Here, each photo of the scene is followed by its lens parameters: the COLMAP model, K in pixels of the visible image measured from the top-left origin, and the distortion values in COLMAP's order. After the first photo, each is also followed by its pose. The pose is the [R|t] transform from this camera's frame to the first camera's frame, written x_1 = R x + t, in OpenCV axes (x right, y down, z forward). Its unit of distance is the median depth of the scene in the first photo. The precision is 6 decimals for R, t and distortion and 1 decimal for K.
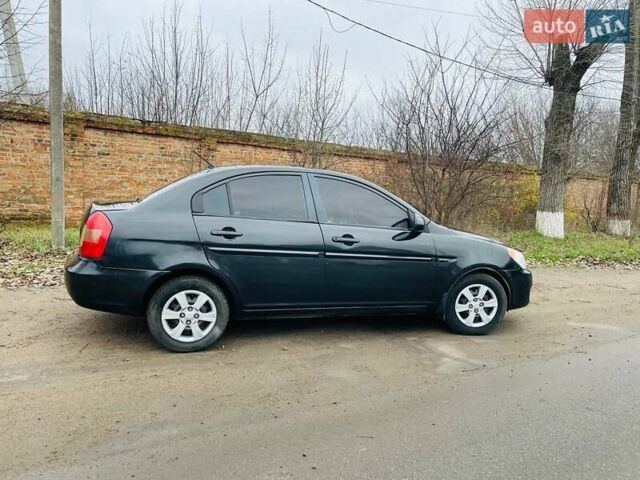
lens RADIAL K [[487.5, 0, 317.5], [0, 487.5, 242.4], [0, 0, 1]] dist [0.065337, -0.089789]
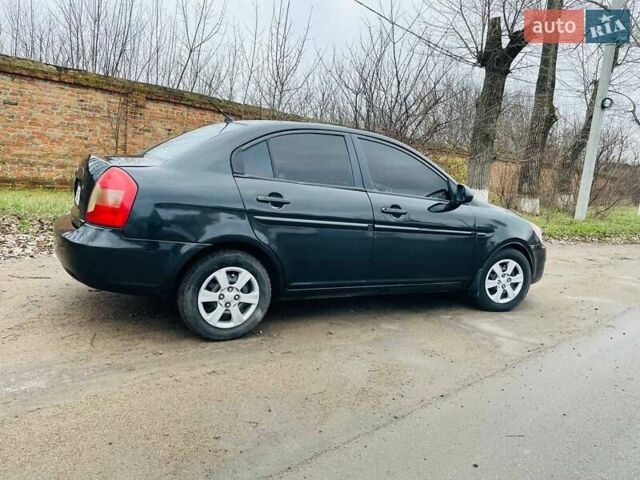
lens RADIAL K [[487.5, 0, 319.1], [0, 487.5, 239.9], [0, 0, 1]] dist [0.065337, -0.089789]
pose [[0.977086, 0.009108, 0.212650, -0.265819], [-0.019946, 0.998606, 0.048877, 0.007315], [-0.211909, -0.051998, 0.975905, 0.144059]]
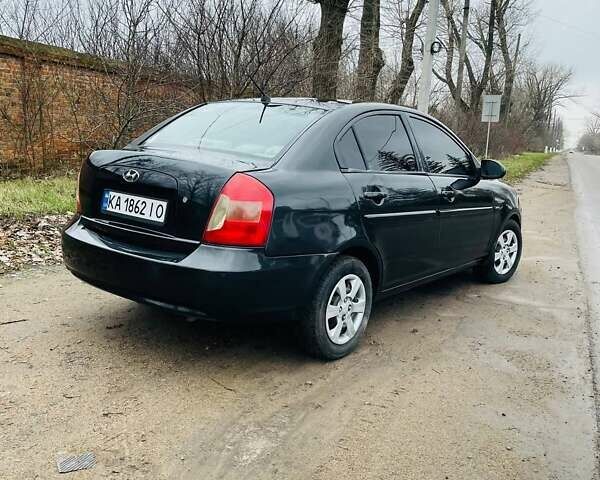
lens RADIAL K [[609.1, 0, 303.4], [0, 609.1, 238.7], [0, 0, 1]] dist [0.037189, 0.000000]
pose [[0.813527, -0.102050, 0.572503, -0.761952], [0.045848, 0.992673, 0.111796, -0.056843], [-0.579717, -0.064701, 0.812245, 0.269747]]
